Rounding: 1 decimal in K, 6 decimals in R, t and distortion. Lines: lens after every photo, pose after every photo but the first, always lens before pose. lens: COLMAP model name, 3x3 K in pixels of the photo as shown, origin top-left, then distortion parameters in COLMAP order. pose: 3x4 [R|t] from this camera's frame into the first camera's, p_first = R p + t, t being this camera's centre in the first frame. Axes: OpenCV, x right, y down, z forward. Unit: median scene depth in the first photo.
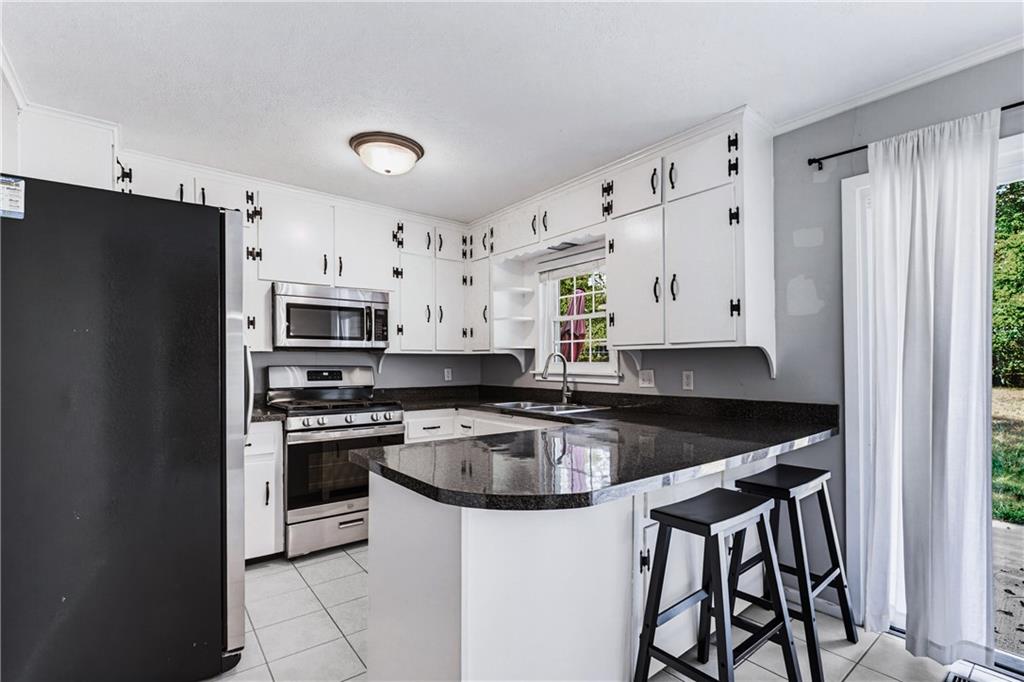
lens RADIAL K [[476.3, 0, 553.4], [0, 476.3, 363.4], [0, 0, 1]] dist [-0.003377, -0.000549]
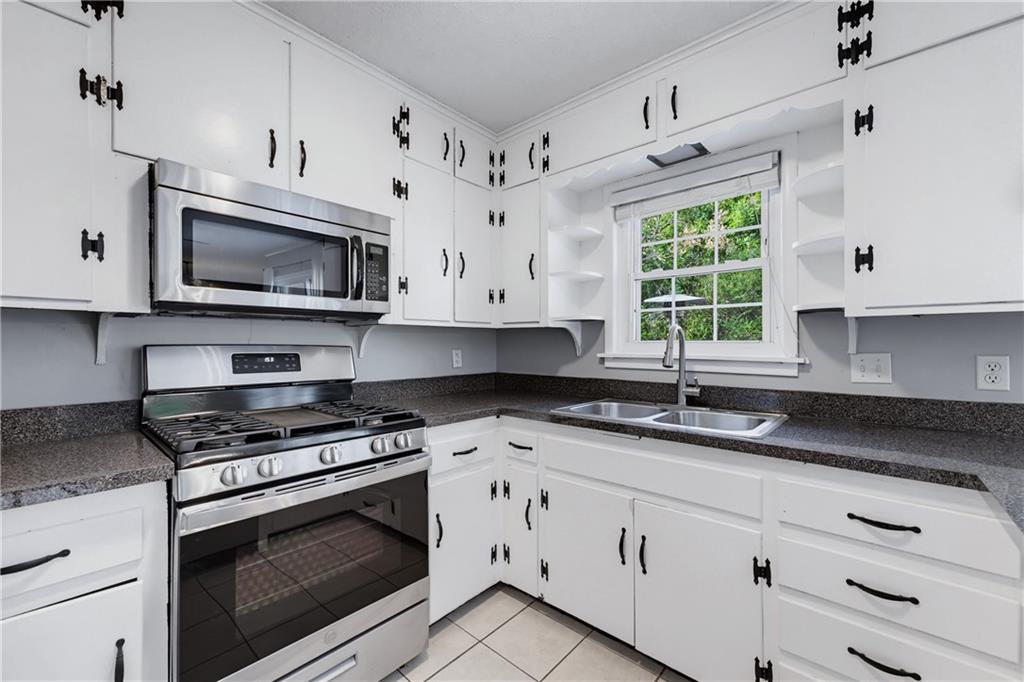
lens RADIAL K [[413.4, 0, 532.2], [0, 413.4, 343.3], [0, 0, 1]] dist [-0.005363, 0.001507]
pose [[0.988864, 0.003623, 0.148780, -0.285278], [-0.003346, 0.999992, -0.002115, 0.003641], [-0.148787, 0.001593, 0.988868, 0.553214]]
